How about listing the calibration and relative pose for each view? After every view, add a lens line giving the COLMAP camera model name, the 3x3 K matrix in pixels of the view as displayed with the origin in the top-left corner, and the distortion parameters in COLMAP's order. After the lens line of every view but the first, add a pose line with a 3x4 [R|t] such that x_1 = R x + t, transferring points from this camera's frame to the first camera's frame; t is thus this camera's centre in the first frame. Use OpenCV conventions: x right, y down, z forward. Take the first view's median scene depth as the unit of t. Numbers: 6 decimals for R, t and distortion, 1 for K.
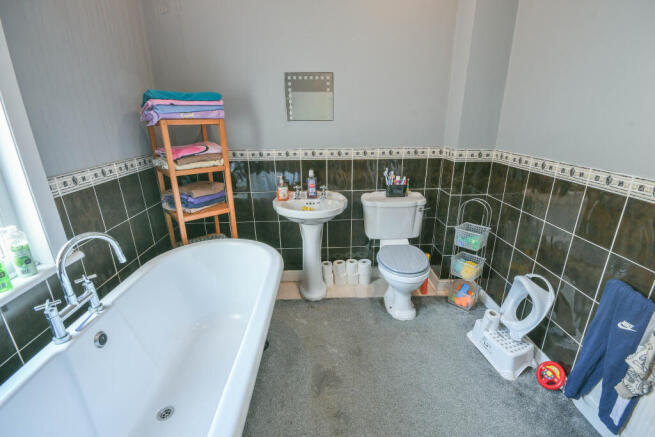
lens RADIAL K [[301.1, 0, 327.3], [0, 301.1, 221.2], [0, 0, 1]] dist [-0.001960, -0.000119]
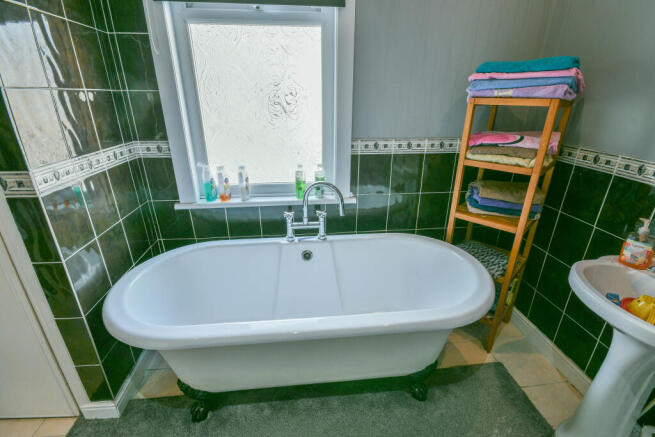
lens RADIAL K [[301.1, 0, 326.8], [0, 301.1, 214.9], [0, 0, 1]] dist [-0.001960, -0.000119]
pose [[0.083383, 0.378655, -0.921774, 0.311790], [-0.334280, 0.882028, 0.332089, -0.181229], [0.938778, 0.280440, 0.200123, 0.511348]]
